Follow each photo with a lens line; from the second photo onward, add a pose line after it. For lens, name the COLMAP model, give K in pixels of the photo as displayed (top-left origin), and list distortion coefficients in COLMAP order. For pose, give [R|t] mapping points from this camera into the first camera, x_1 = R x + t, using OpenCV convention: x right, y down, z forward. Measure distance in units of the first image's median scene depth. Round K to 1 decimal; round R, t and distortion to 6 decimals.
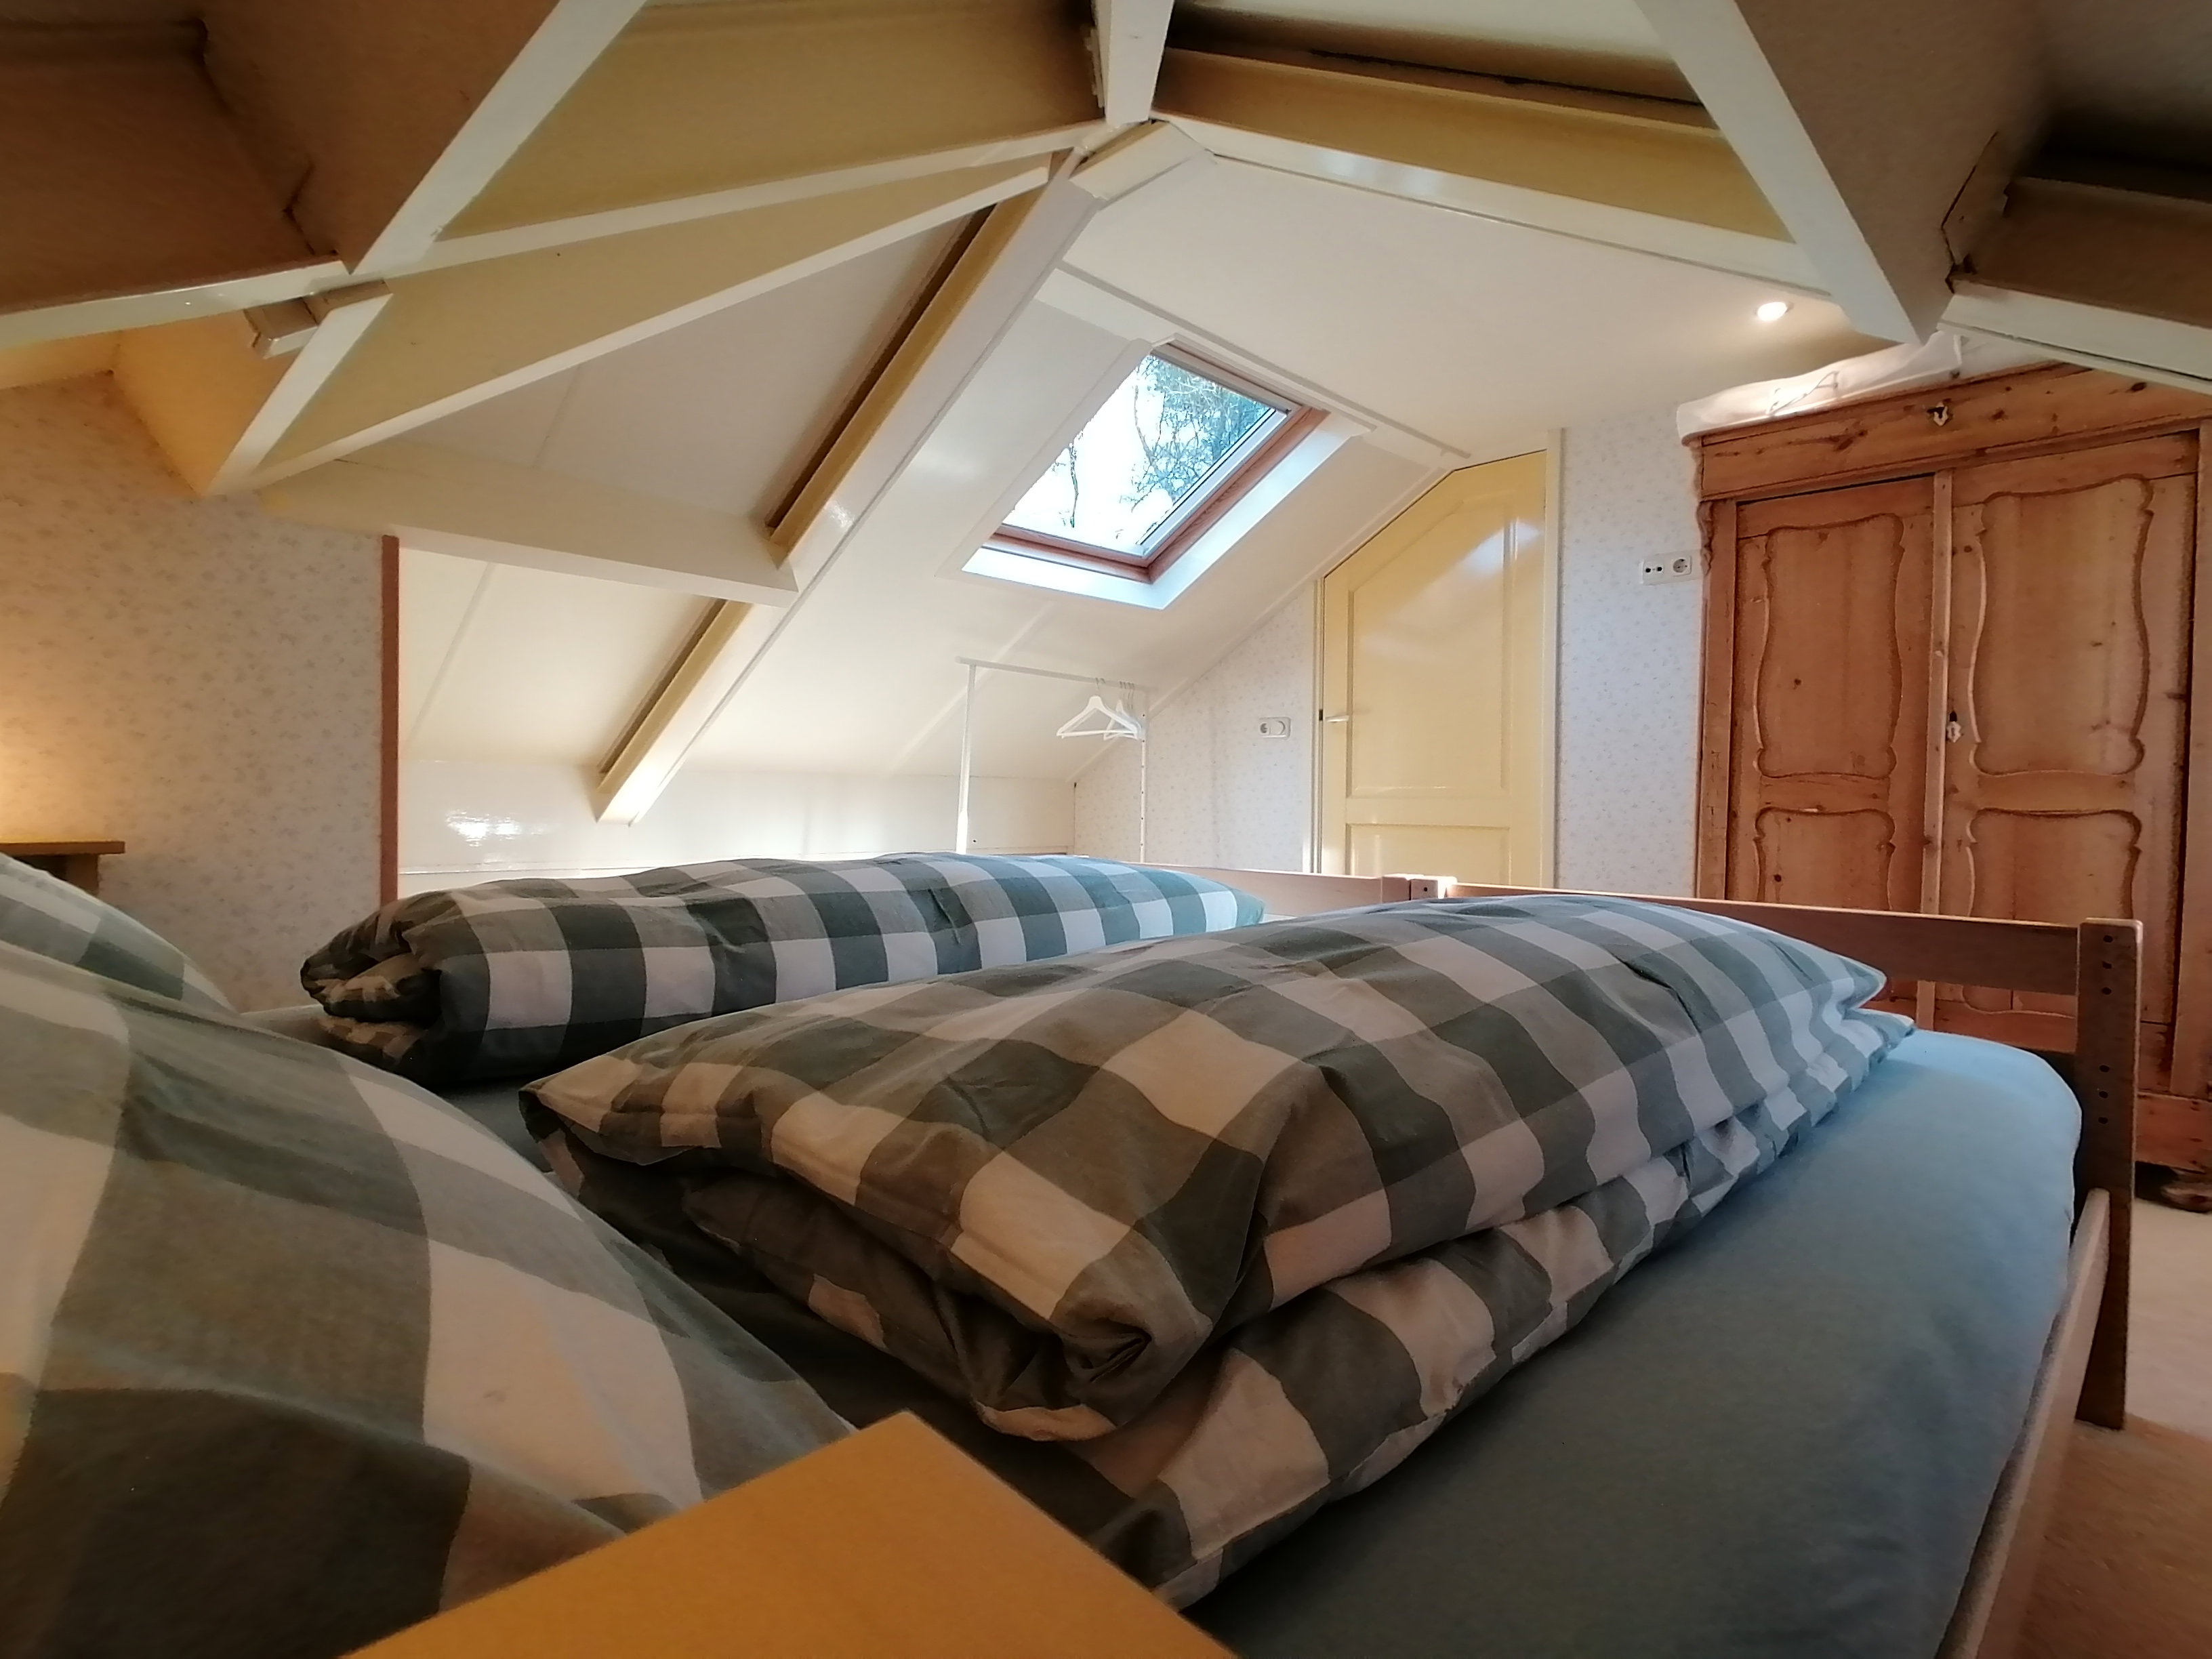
lens RADIAL K [[1111.7, 0, 1110.6], [0, 1111.7, 837.3], [0, 0, 1]] dist [-0.000600, -0.000230]
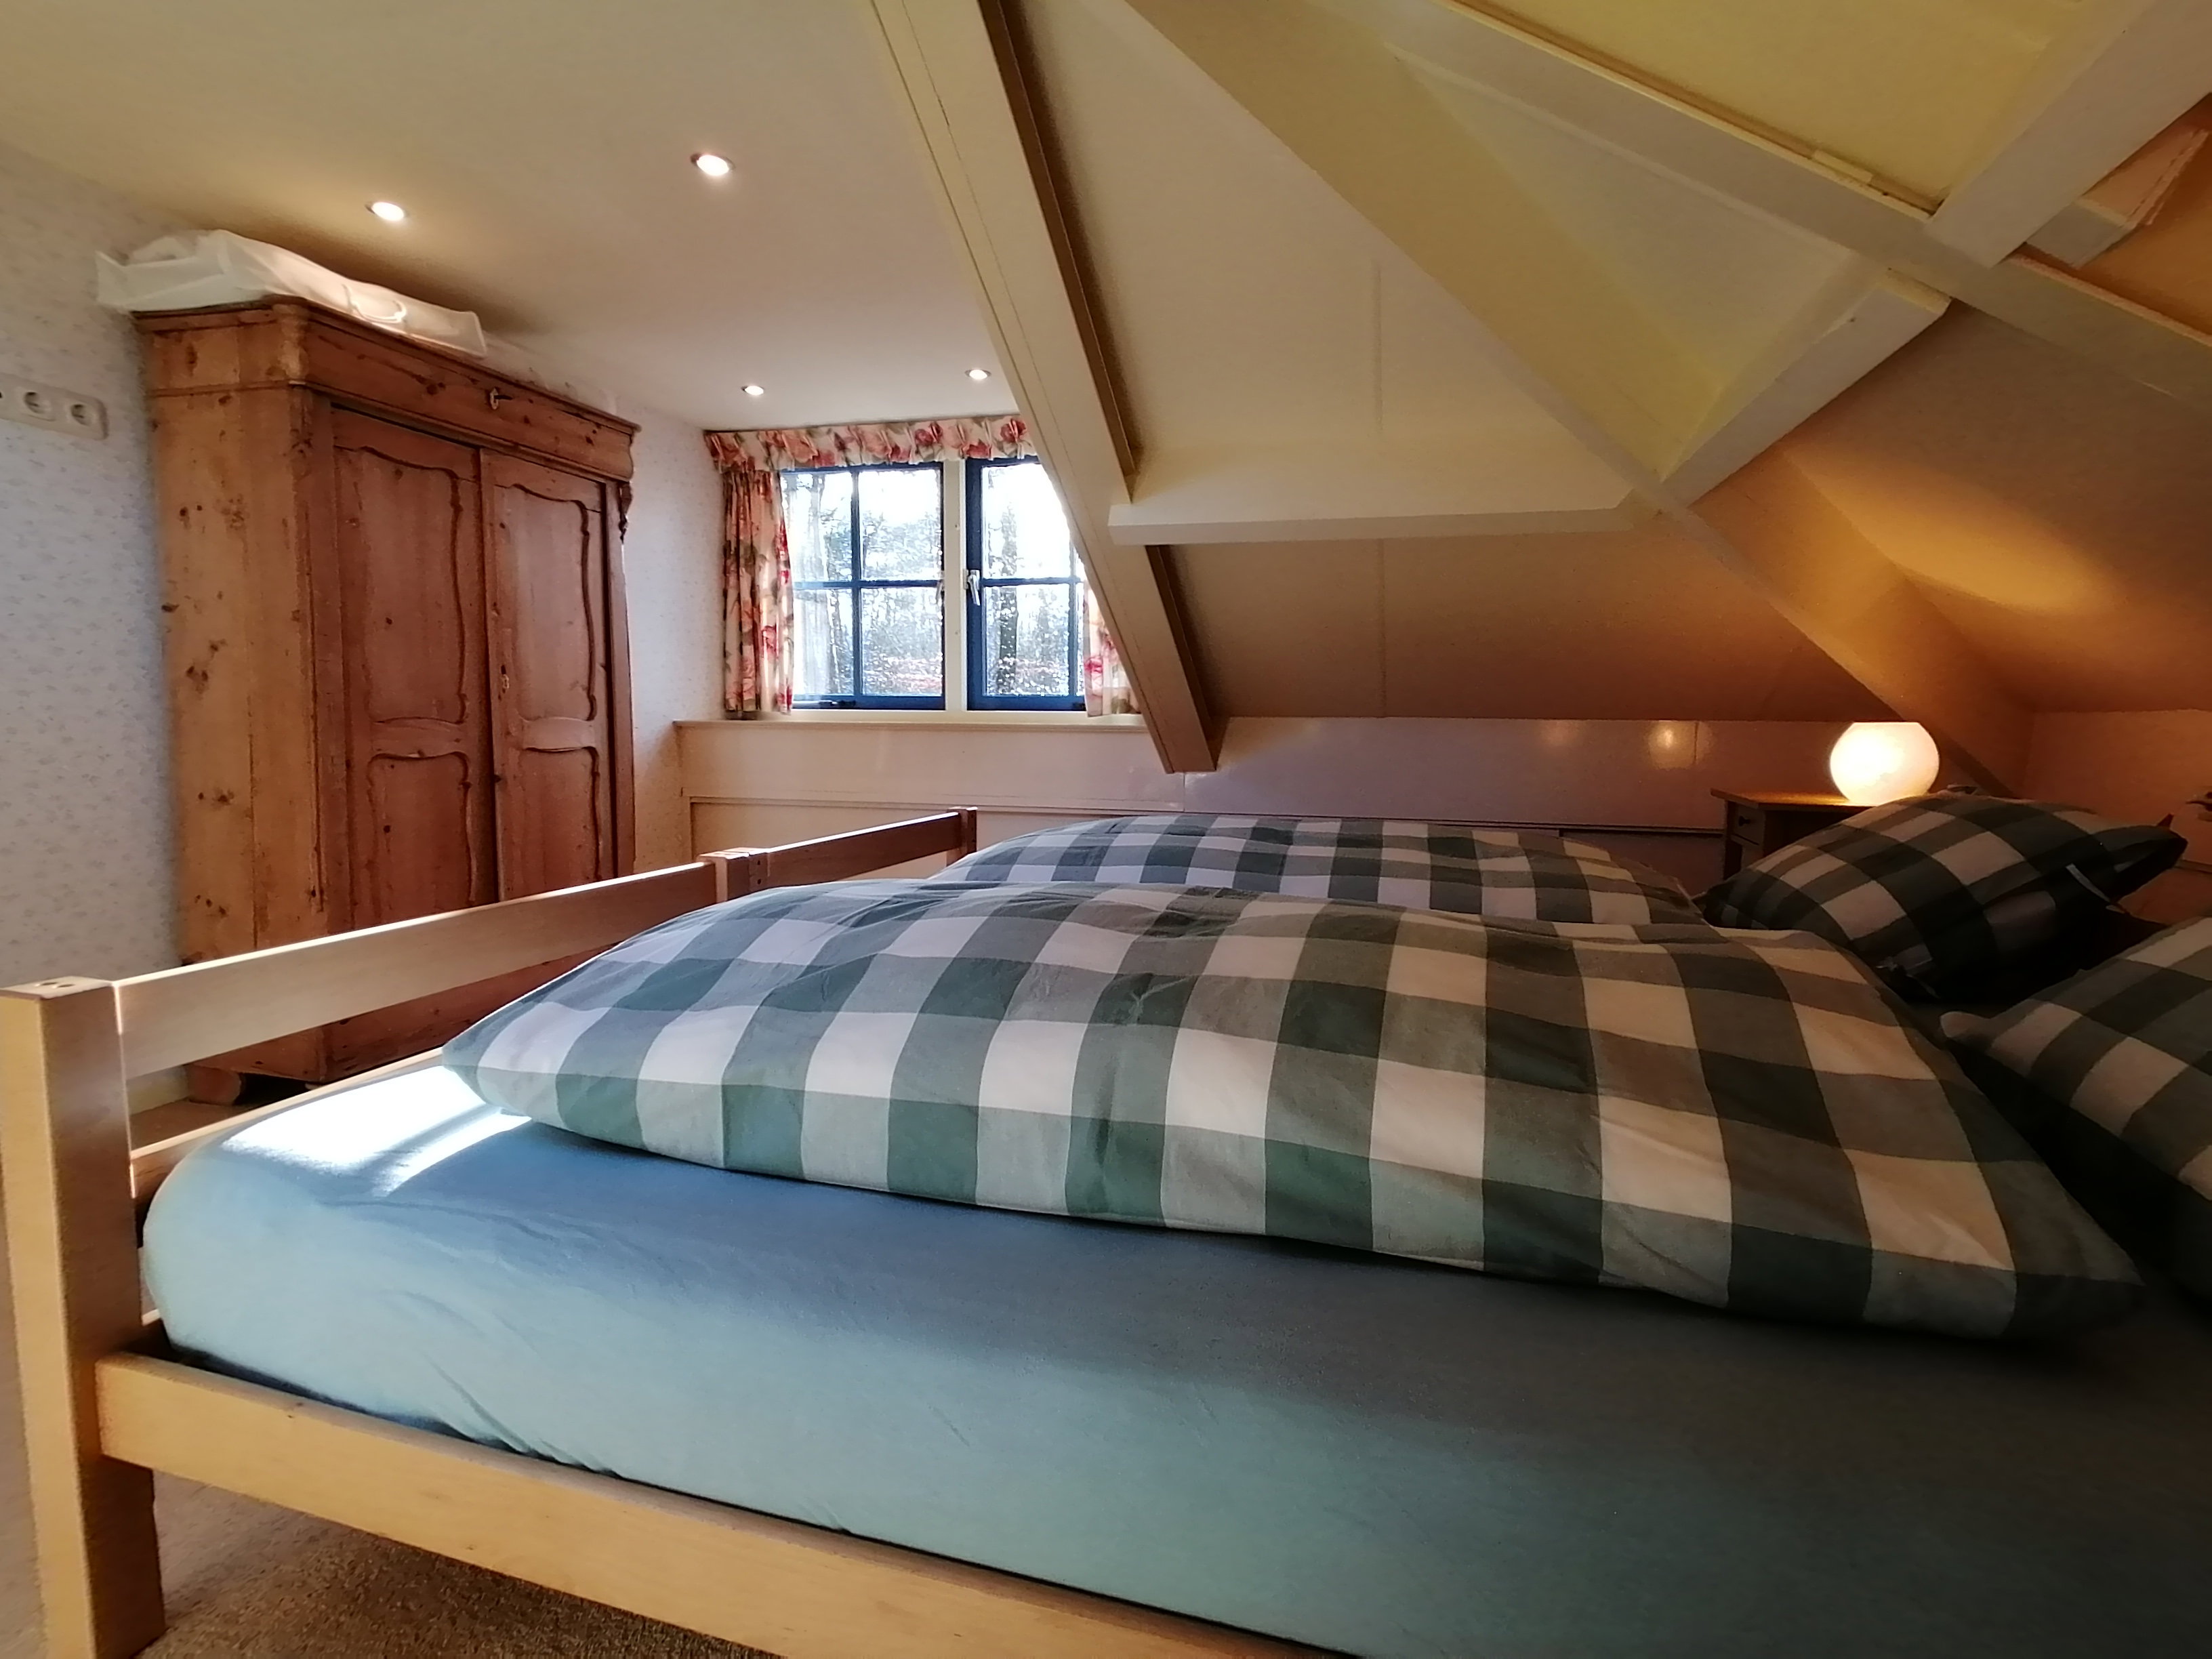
lens RADIAL K [[1111.7, 0, 1107.5], [0, 1111.7, 814.2], [0, 0, 1]] dist [-0.000600, -0.000230]
pose [[-0.484546, -0.108509, 0.868010, -0.540770], [-0.003988, 0.992541, 0.121850, -0.097555], [-0.874757, 0.055580, -0.481364, 0.962030]]
